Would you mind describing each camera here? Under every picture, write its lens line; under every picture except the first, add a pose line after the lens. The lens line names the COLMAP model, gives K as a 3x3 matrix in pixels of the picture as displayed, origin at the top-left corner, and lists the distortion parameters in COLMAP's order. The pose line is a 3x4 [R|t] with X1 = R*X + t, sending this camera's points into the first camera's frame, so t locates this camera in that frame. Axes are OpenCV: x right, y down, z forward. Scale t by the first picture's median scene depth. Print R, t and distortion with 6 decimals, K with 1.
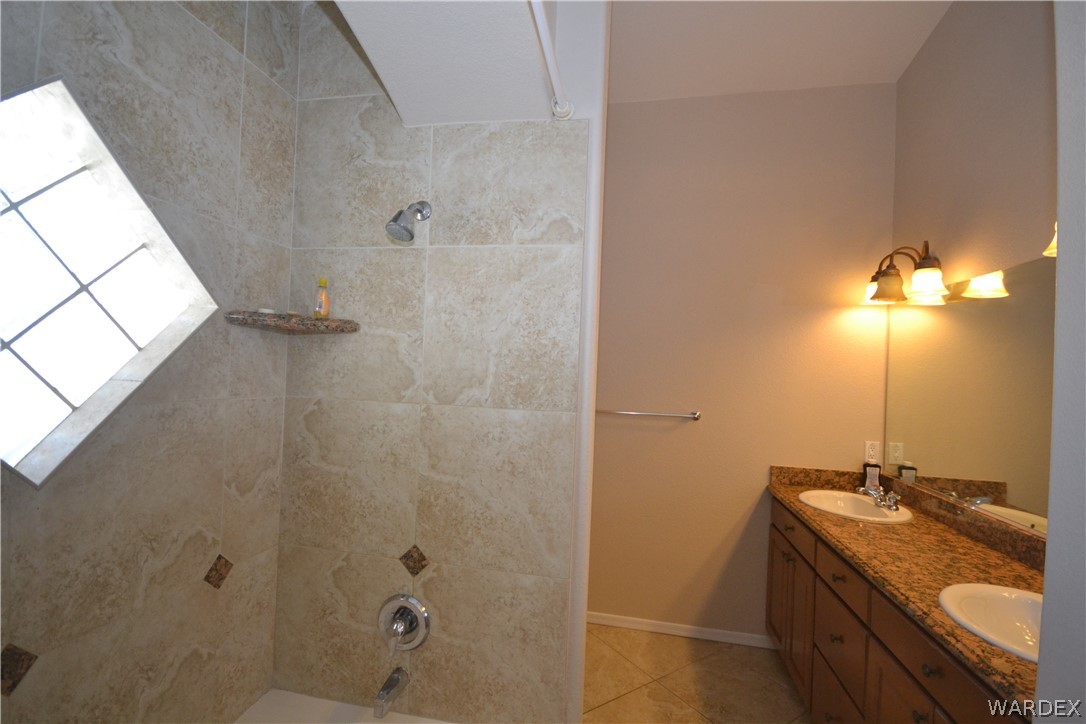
lens RADIAL K [[488.6, 0, 540.4], [0, 488.6, 363.0], [0, 0, 1]] dist [0.010279, -0.009164]
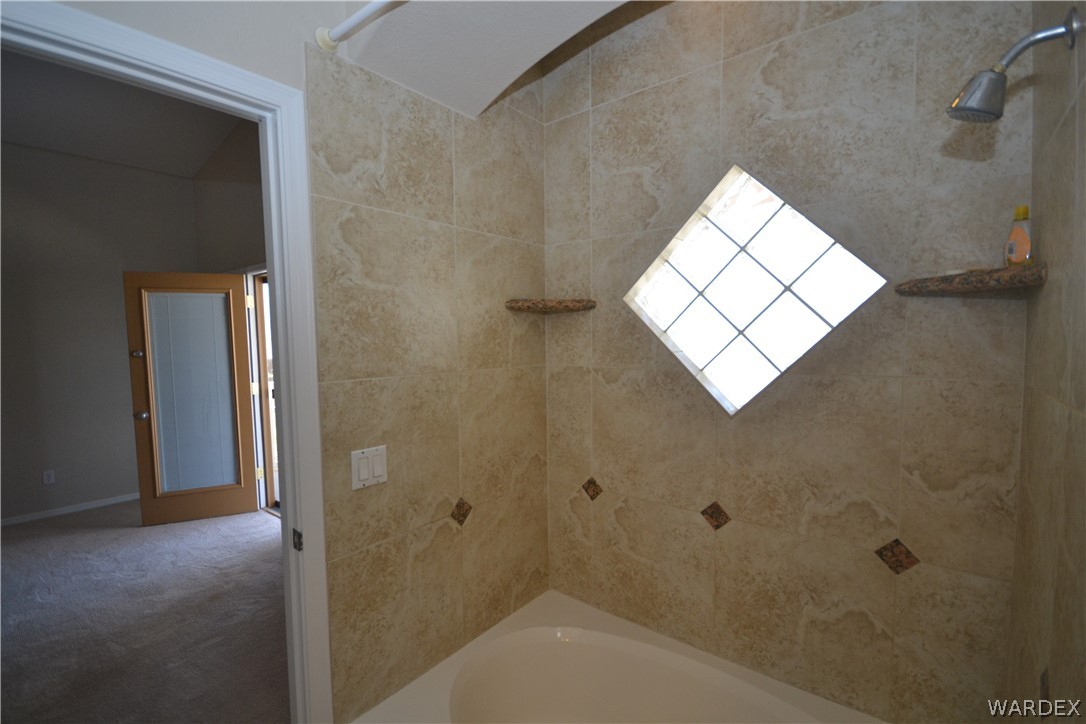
lens RADIAL K [[488.6, 0, 540.4], [0, 488.6, 363.0], [0, 0, 1]] dist [0.010279, -0.009164]
pose [[-0.468058, 0.010103, -0.883640, 0.526501], [0.003897, 0.999949, 0.009368, 0.036369], [0.883689, 0.000942, -0.468074, 0.852178]]
